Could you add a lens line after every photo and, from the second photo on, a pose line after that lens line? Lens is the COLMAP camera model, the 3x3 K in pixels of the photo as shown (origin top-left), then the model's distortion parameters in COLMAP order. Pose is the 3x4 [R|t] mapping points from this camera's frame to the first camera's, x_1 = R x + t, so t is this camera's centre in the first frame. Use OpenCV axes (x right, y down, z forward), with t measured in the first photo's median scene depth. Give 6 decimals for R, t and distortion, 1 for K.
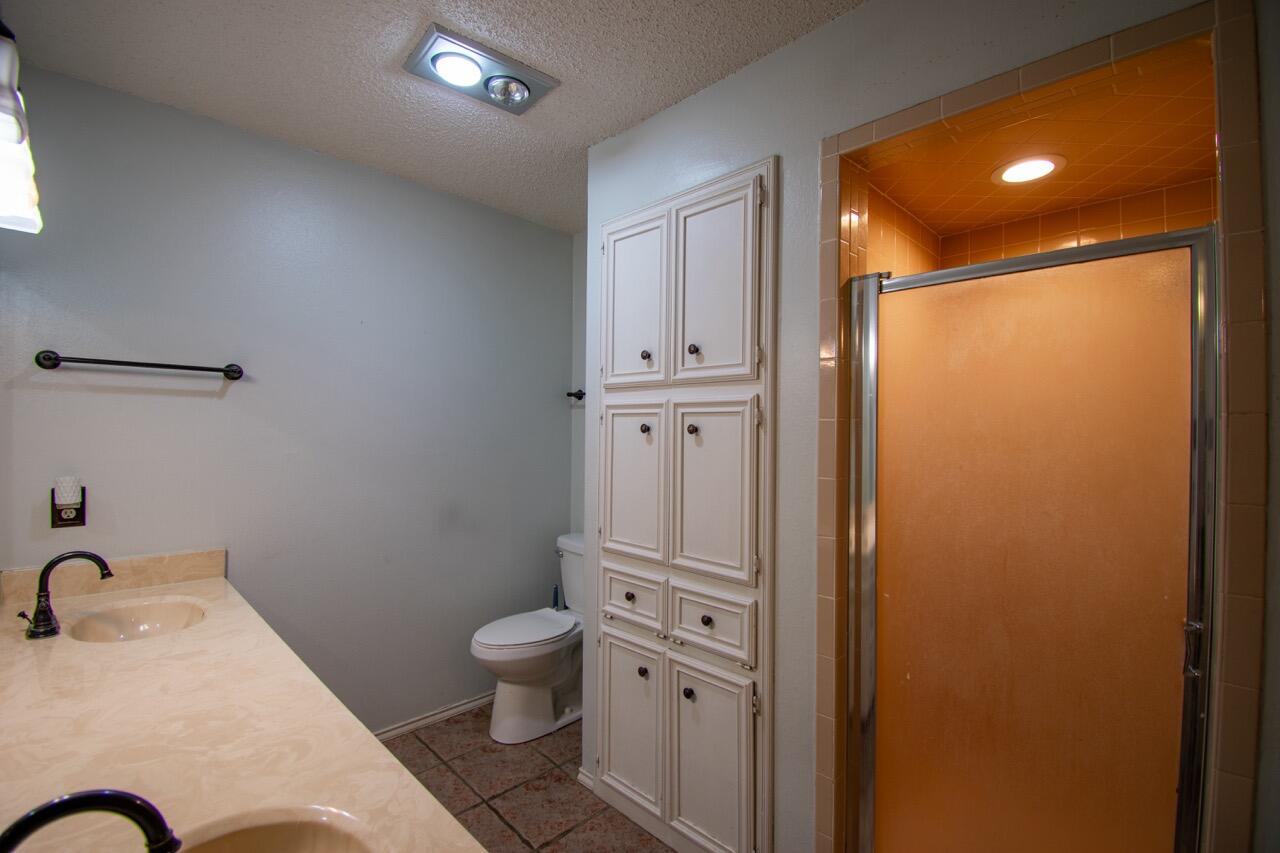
lens RADIAL K [[570.7, 0, 640.0], [0, 570.7, 426.5], [0, 0, 1]] dist [0.028205, -0.030246]
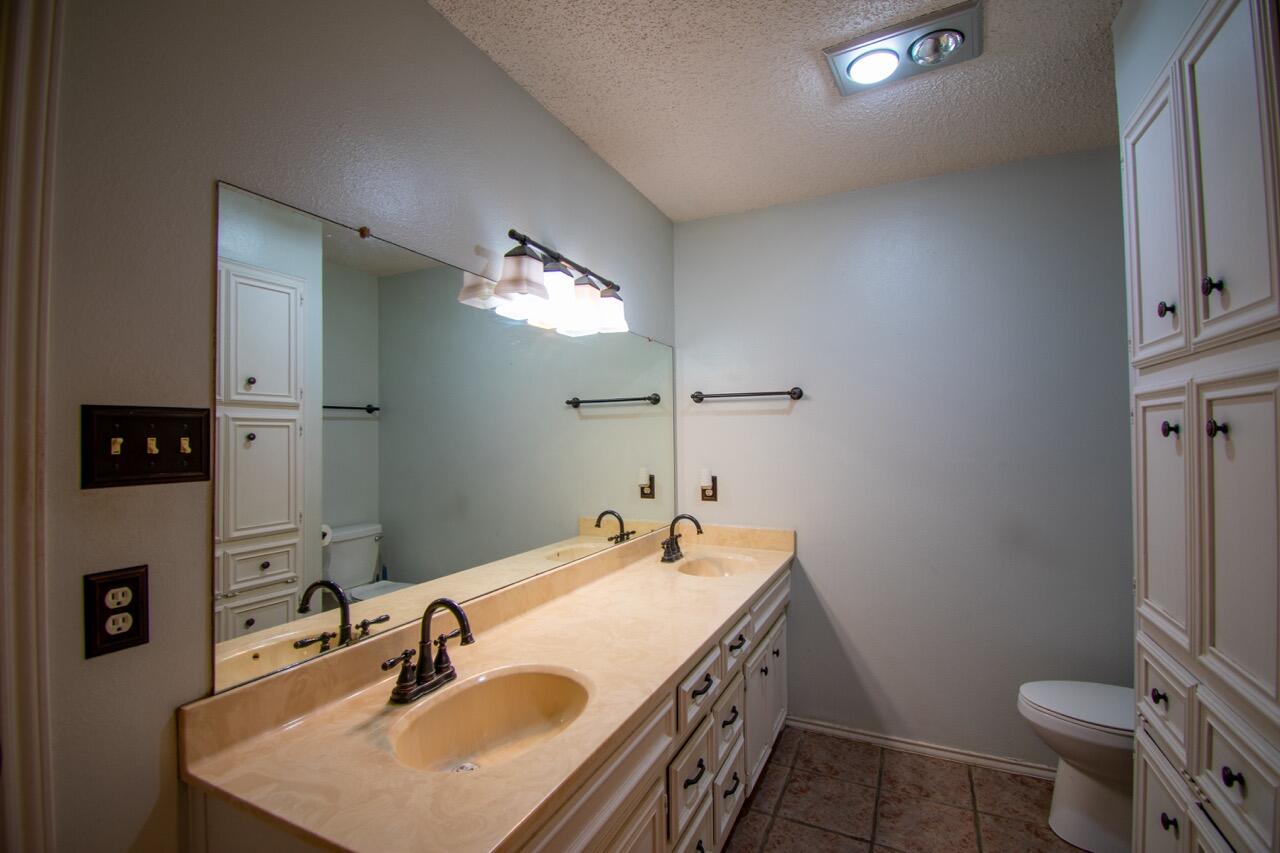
lens RADIAL K [[570.7, 0, 640.0], [0, 570.7, 426.5], [0, 0, 1]] dist [0.028205, -0.030246]
pose [[0.324250, -0.031535, -0.945446, 0.420492], [0.019302, 0.999457, -0.026717, 0.006819], [0.945774, -0.009586, 0.324683, 0.278111]]
